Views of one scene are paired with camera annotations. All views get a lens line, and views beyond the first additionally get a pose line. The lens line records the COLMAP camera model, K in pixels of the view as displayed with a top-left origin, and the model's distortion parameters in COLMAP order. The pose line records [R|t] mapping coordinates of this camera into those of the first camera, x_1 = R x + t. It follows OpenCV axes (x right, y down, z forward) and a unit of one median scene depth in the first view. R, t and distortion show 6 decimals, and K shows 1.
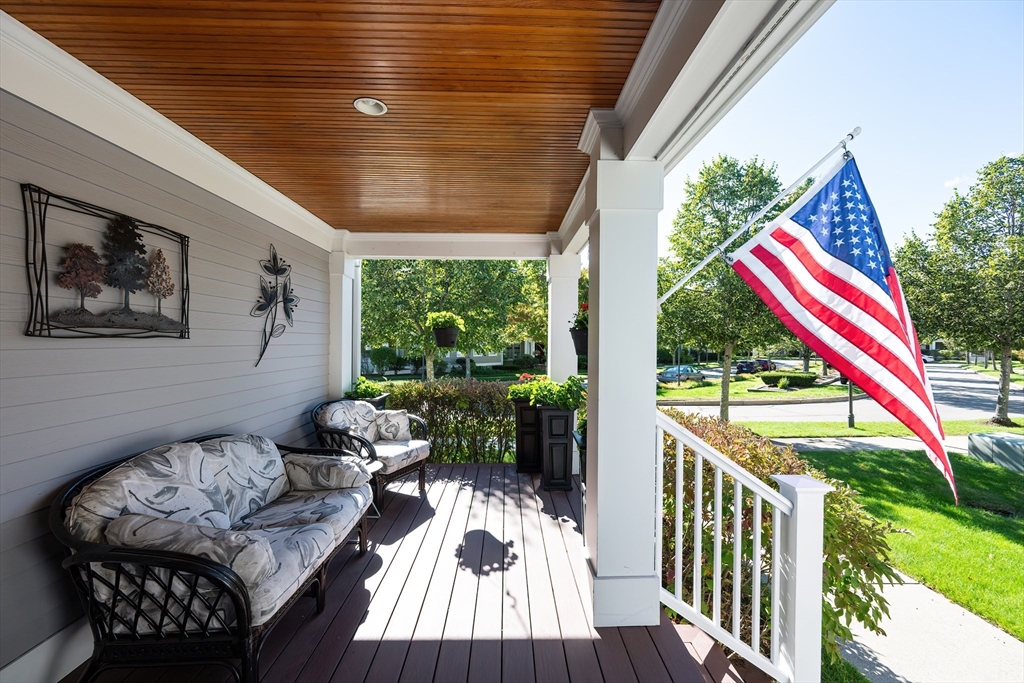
lens RADIAL K [[415.4, 0, 509.1], [0, 415.4, 337.0], [0, 0, 1]] dist [-0.000576, -0.000064]
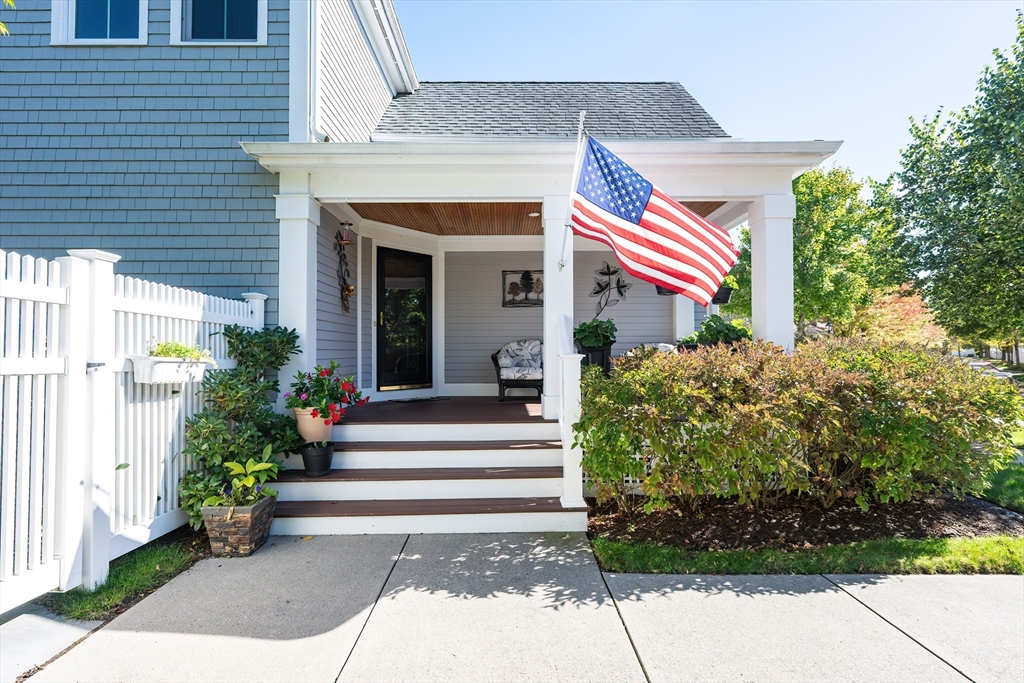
lens RADIAL K [[467.6, 0, 512.1], [0, 467.6, 340.2], [0, 0, 1]] dist [0.004533, 0.000362]
pose [[0.005765, -0.033076, -0.999436, 2.754502], [0.011630, 0.999387, -0.033007, 0.381149], [0.999916, -0.011433, 0.006146, 0.815435]]
